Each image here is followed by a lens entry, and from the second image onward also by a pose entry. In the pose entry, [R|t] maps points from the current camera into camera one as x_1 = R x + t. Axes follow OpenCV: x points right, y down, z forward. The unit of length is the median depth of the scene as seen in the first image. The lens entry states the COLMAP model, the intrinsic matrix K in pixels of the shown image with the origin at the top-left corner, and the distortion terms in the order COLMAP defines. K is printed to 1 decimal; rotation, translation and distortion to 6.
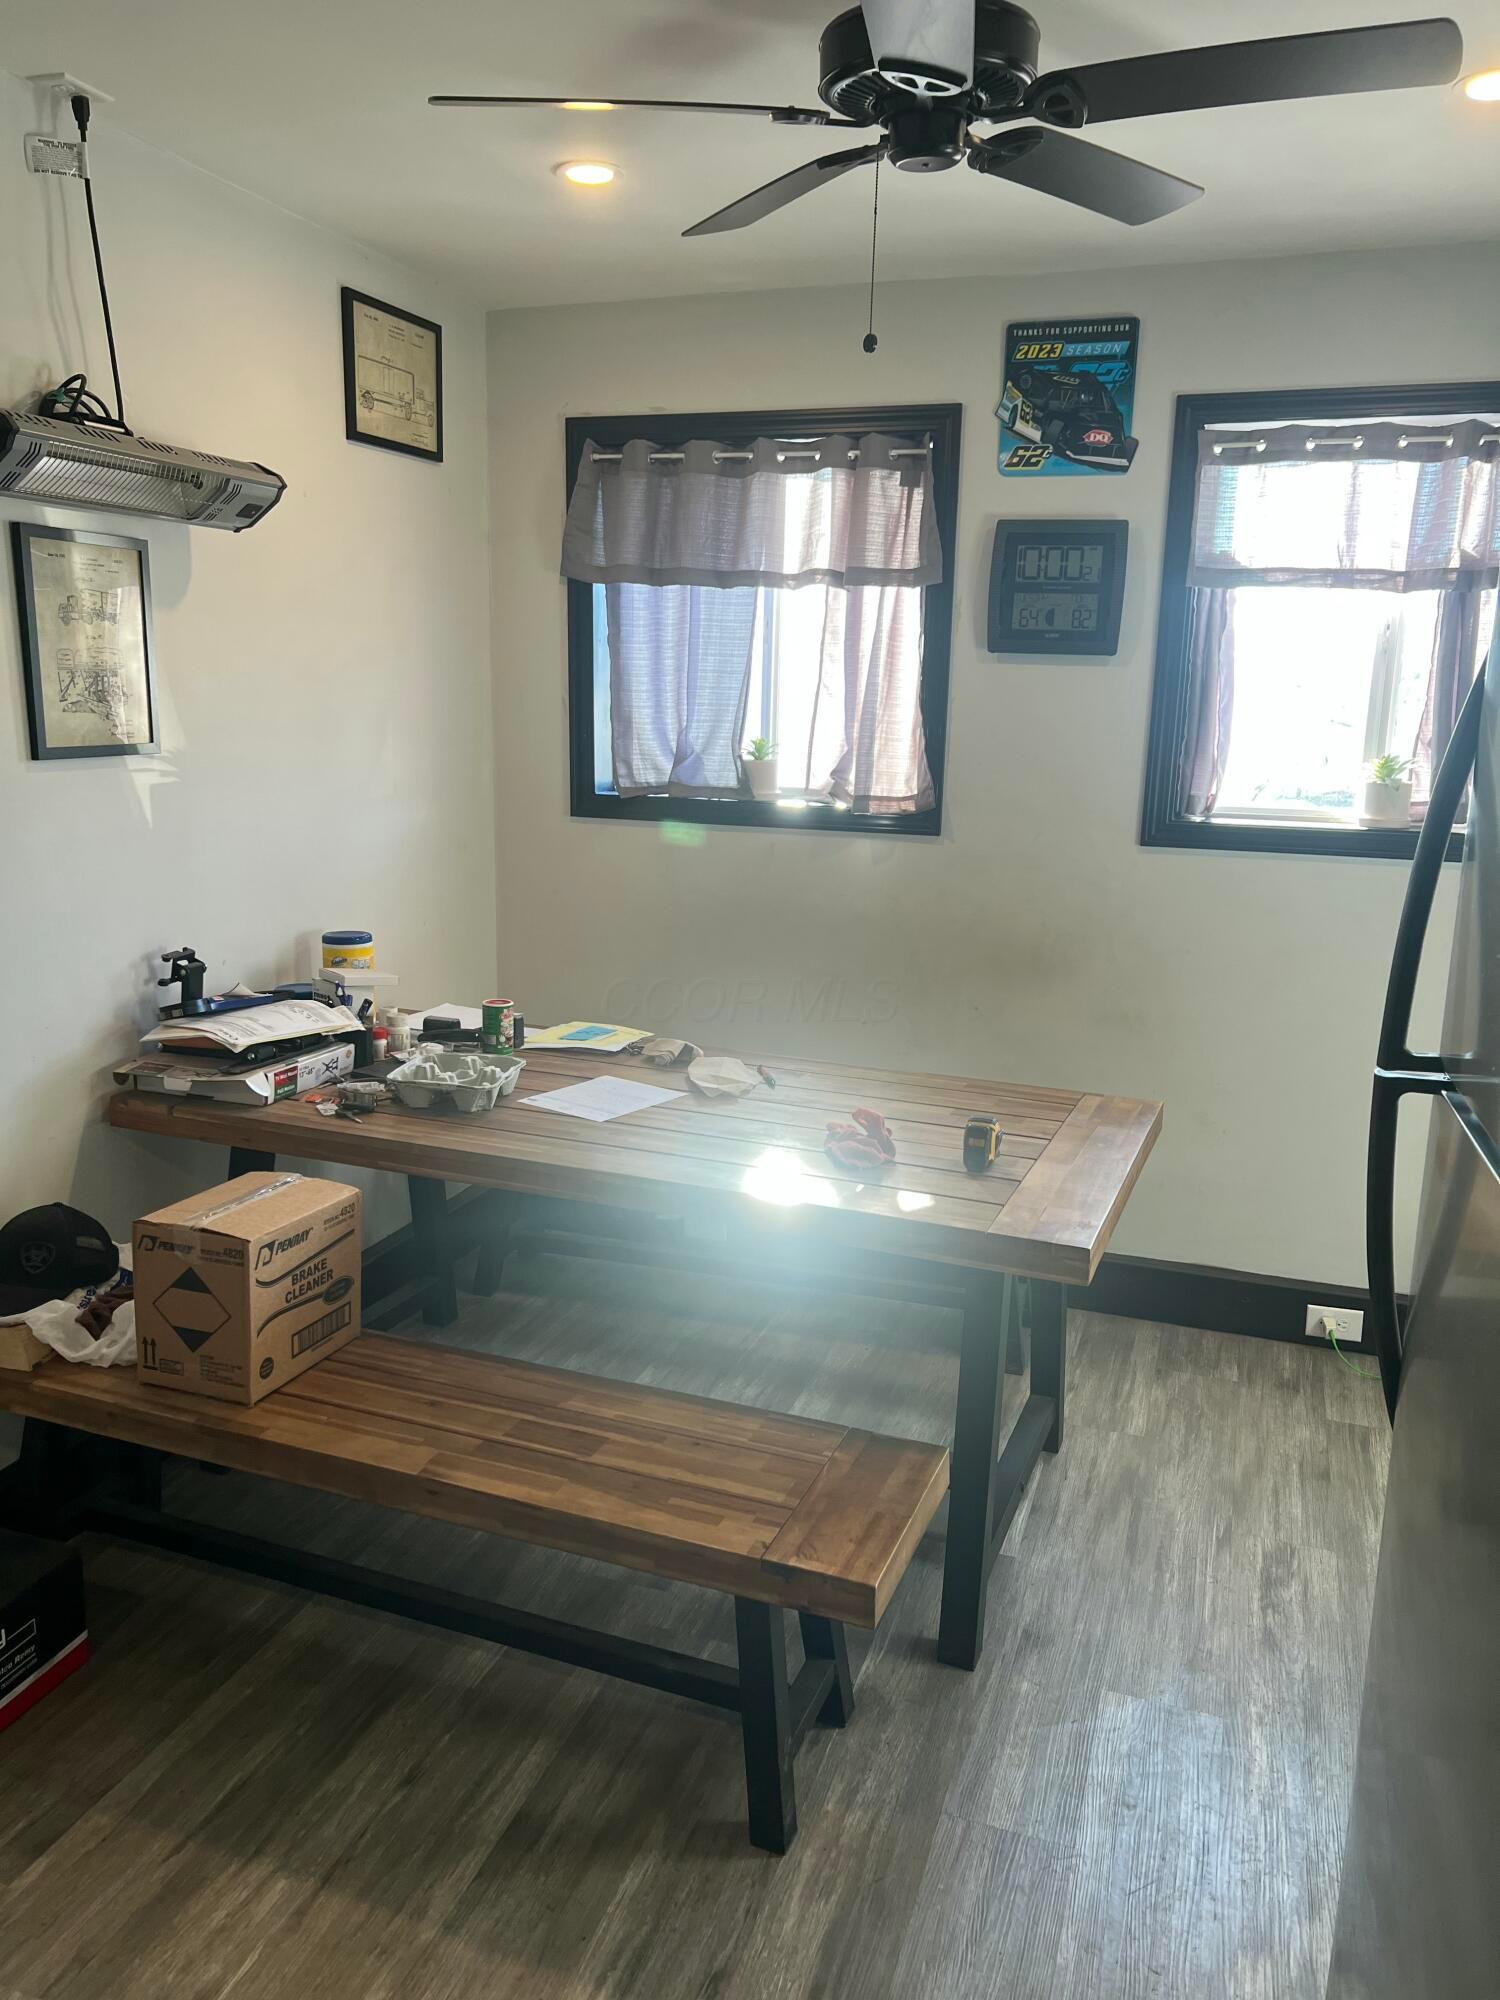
lens RADIAL K [[1518.0, 0, 748.9], [0, 1518.0, 1013.4], [0, 0, 1]] dist [0.028621, -0.017516]
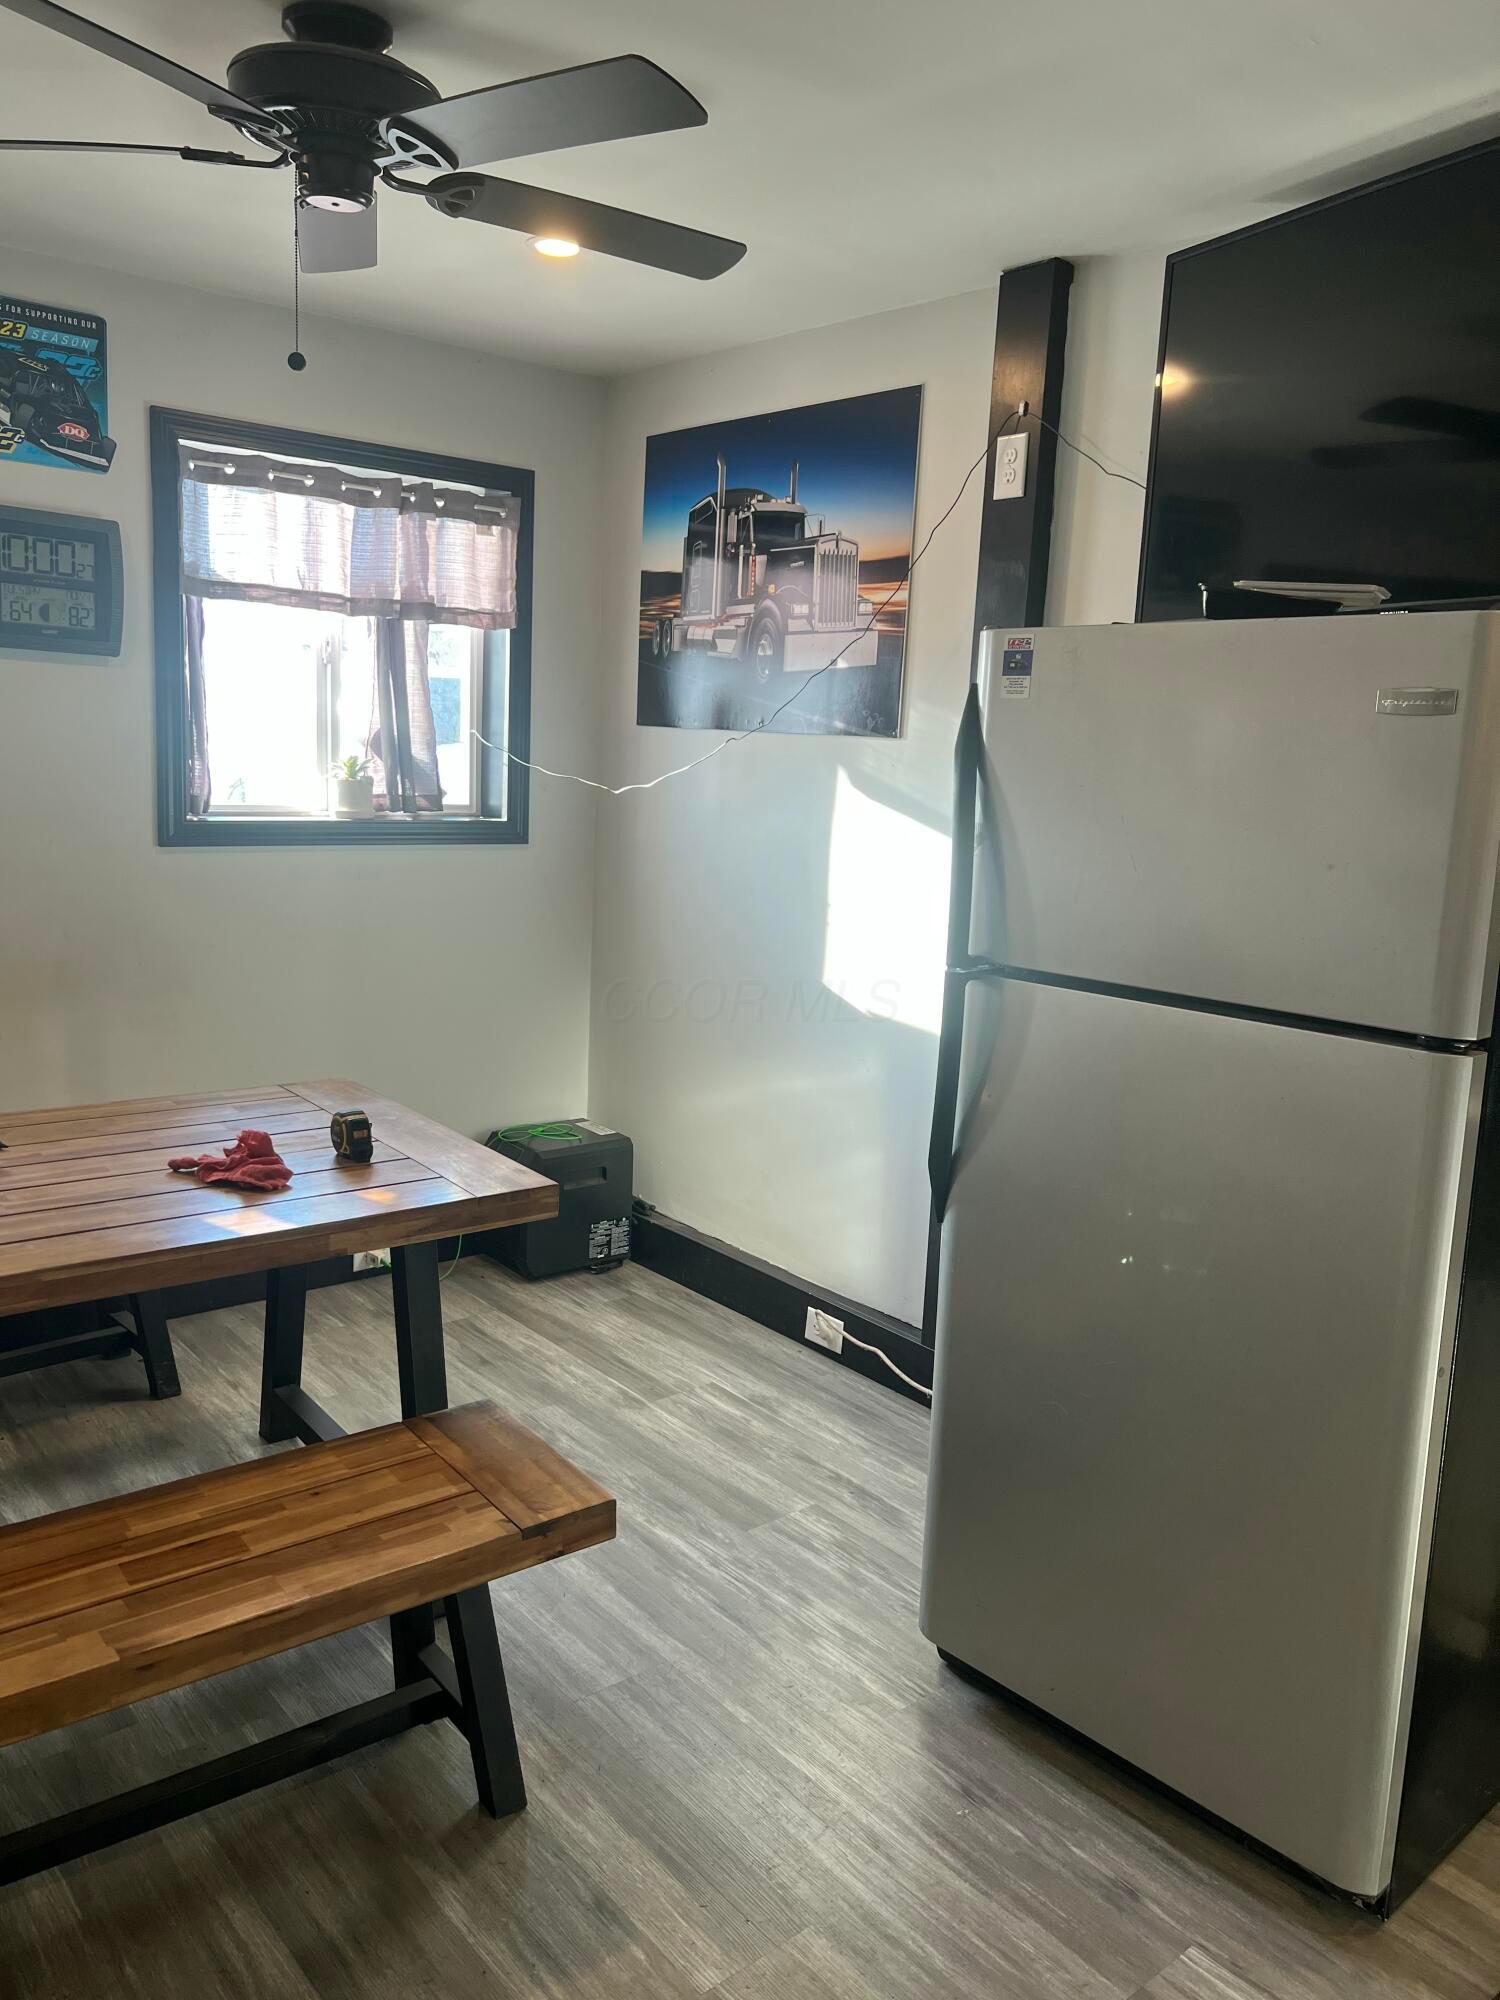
lens RADIAL K [[1518.0, 0, 750.7], [0, 1518.0, 986.4], [0, 0, 1]] dist [0.028621, -0.017516]
pose [[0.510875, -0.141757, 0.847887, -0.432474], [0.147099, 0.986179, 0.076246, -0.041170], [-0.846976, 0.085771, 0.524666, 0.158340]]
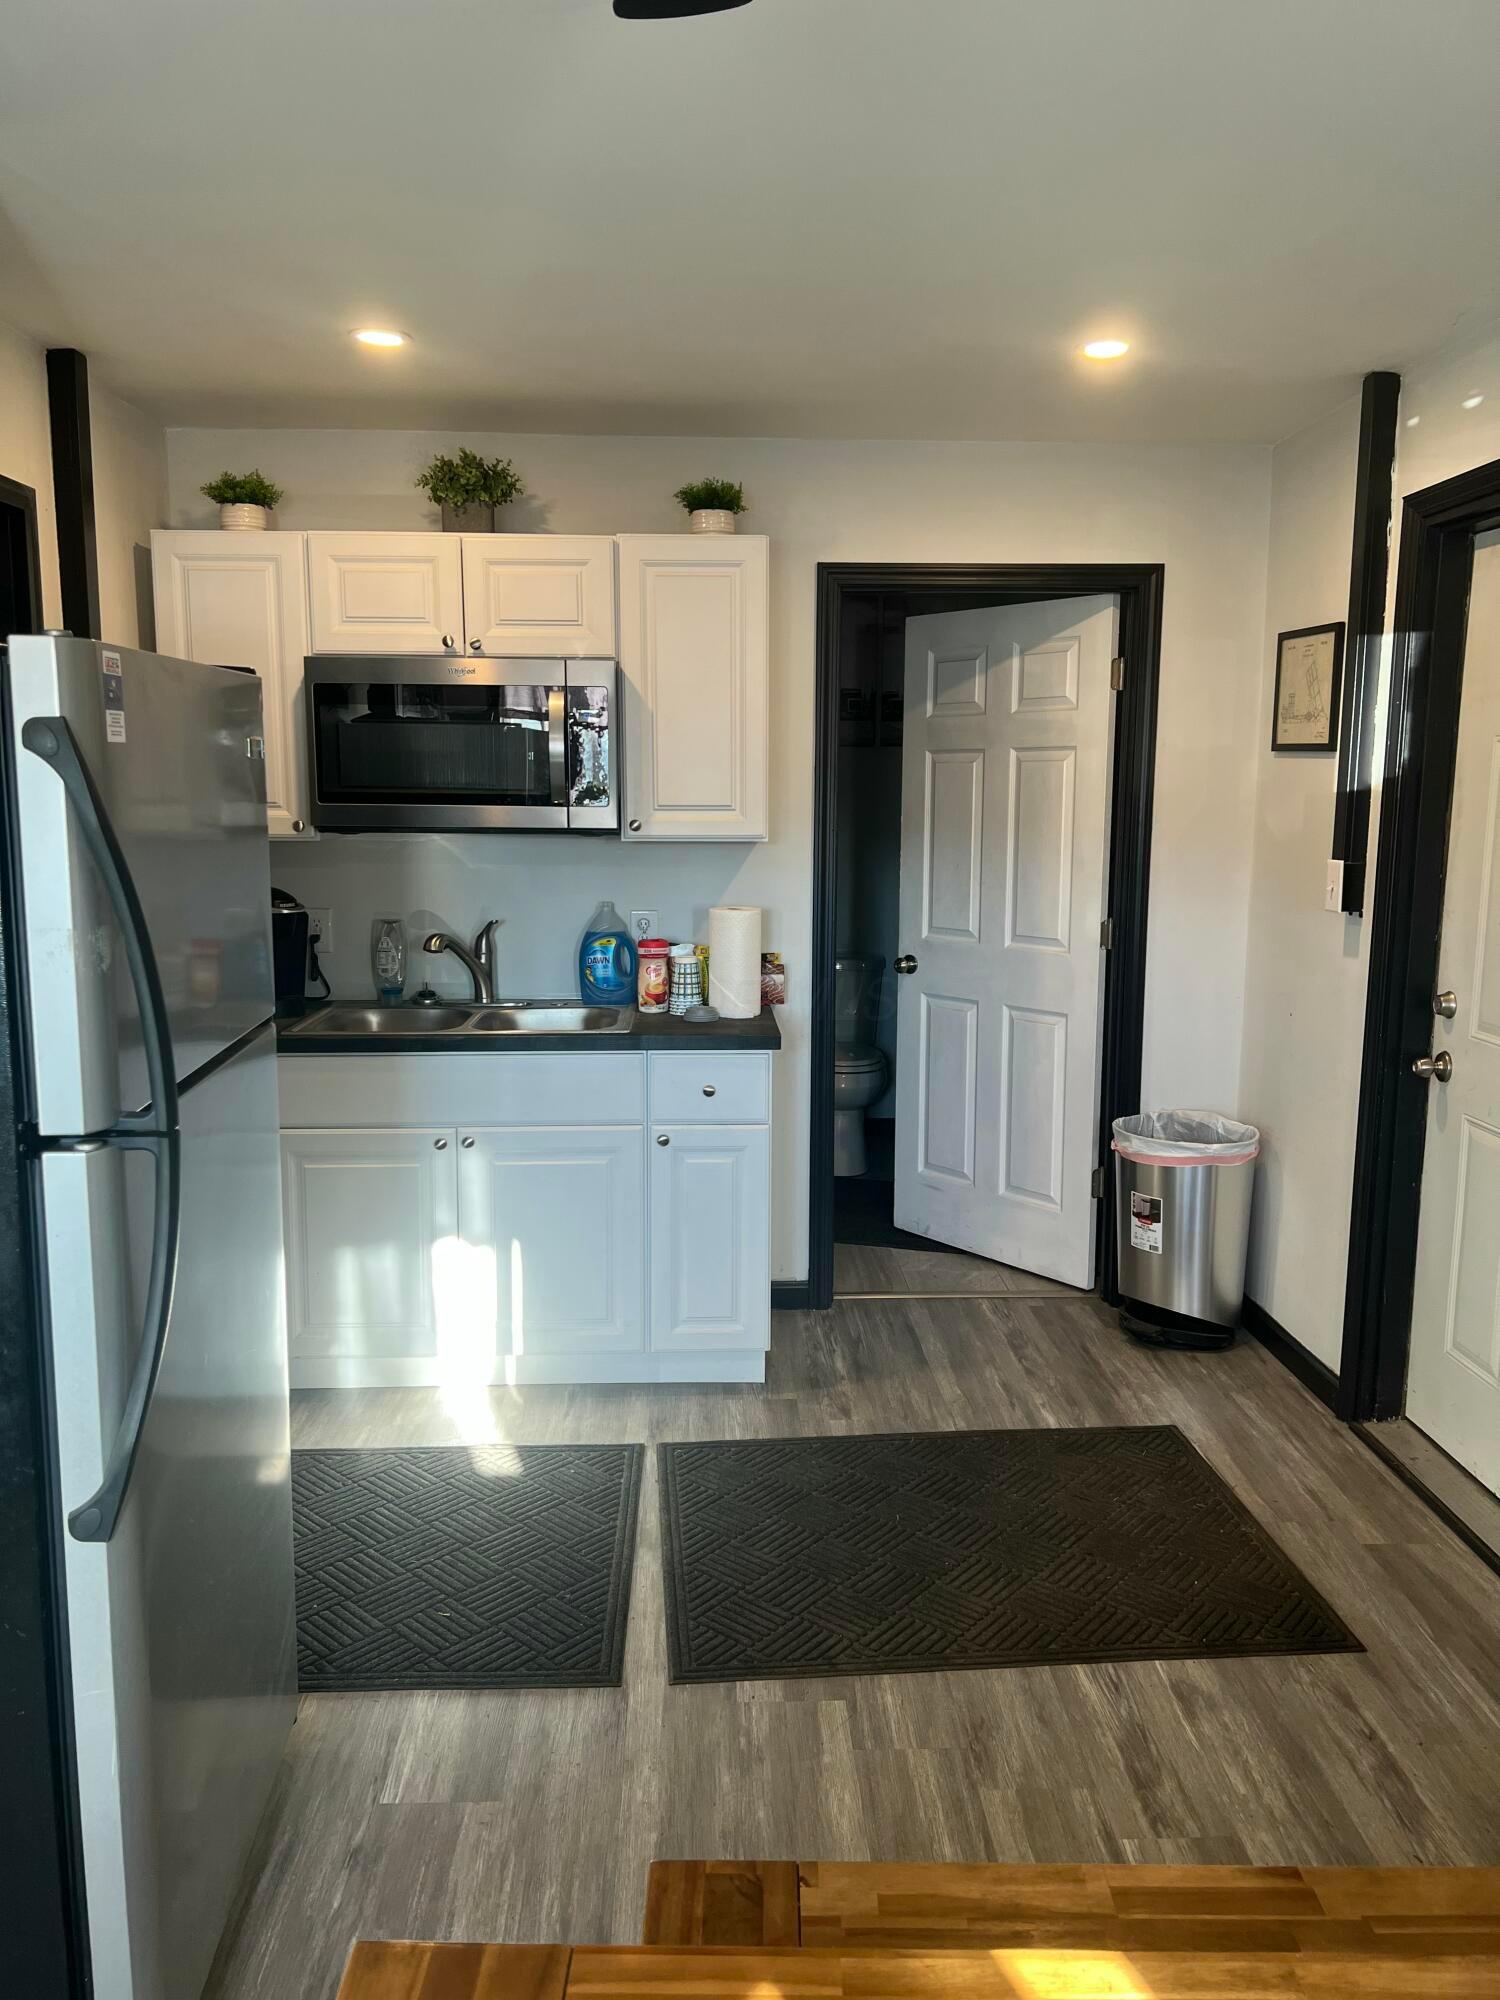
lens RADIAL K [[1518.0, 0, 749.5], [0, 1518.0, 999.0], [0, 0, 1]] dist [0.028621, -0.017516]
pose [[-0.931180, 0.023381, -0.363809, 2.302000], [-0.105127, 0.938327, 0.329380, -0.724098], [0.349073, 0.344958, -0.871293, 3.389185]]
